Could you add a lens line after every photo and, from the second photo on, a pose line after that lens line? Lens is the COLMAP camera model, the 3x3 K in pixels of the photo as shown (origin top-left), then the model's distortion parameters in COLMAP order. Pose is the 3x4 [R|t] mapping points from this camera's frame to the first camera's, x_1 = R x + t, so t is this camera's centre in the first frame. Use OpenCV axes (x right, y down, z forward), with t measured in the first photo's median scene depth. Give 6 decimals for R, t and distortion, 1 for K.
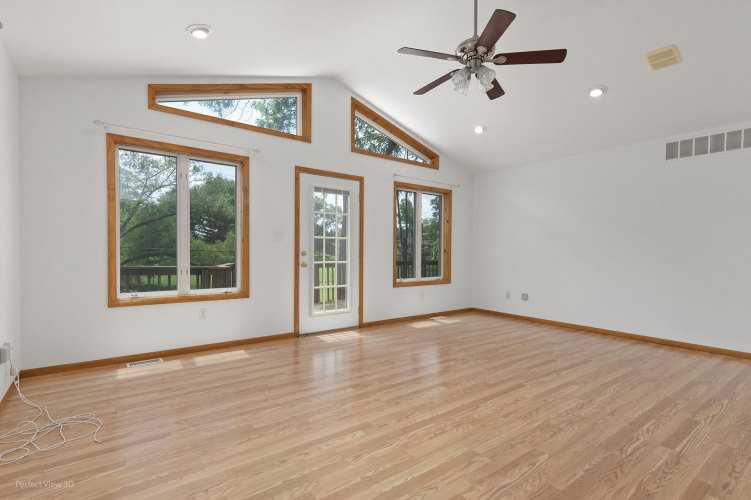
lens RADIAL K [[361.3, 0, 373.0], [0, 361.3, 258.2], [0, 0, 1]] dist [0.002561, -0.000113]
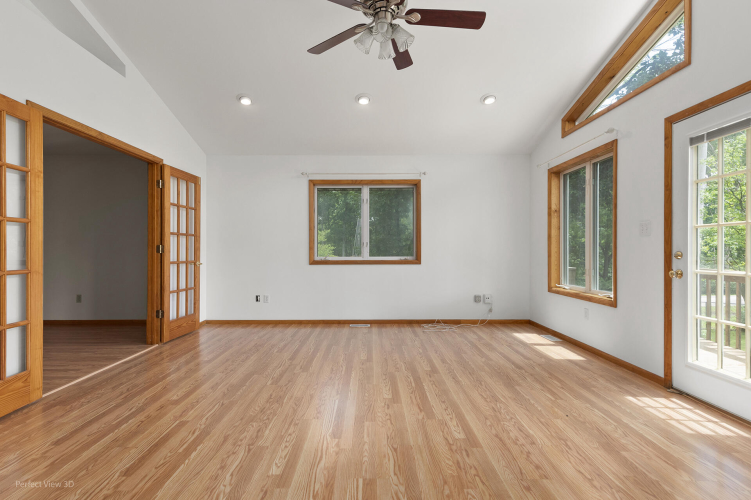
lens RADIAL K [[364.7, 0, 356.9], [0, 364.7, 250.2], [0, 0, 1]] dist [0.003935, 0.000243]
pose [[-0.630569, -0.010230, -0.776066, 0.867746], [-0.019440, 0.999808, 0.002616, -0.016863], [0.775889, 0.016737, -0.630647, 1.352852]]
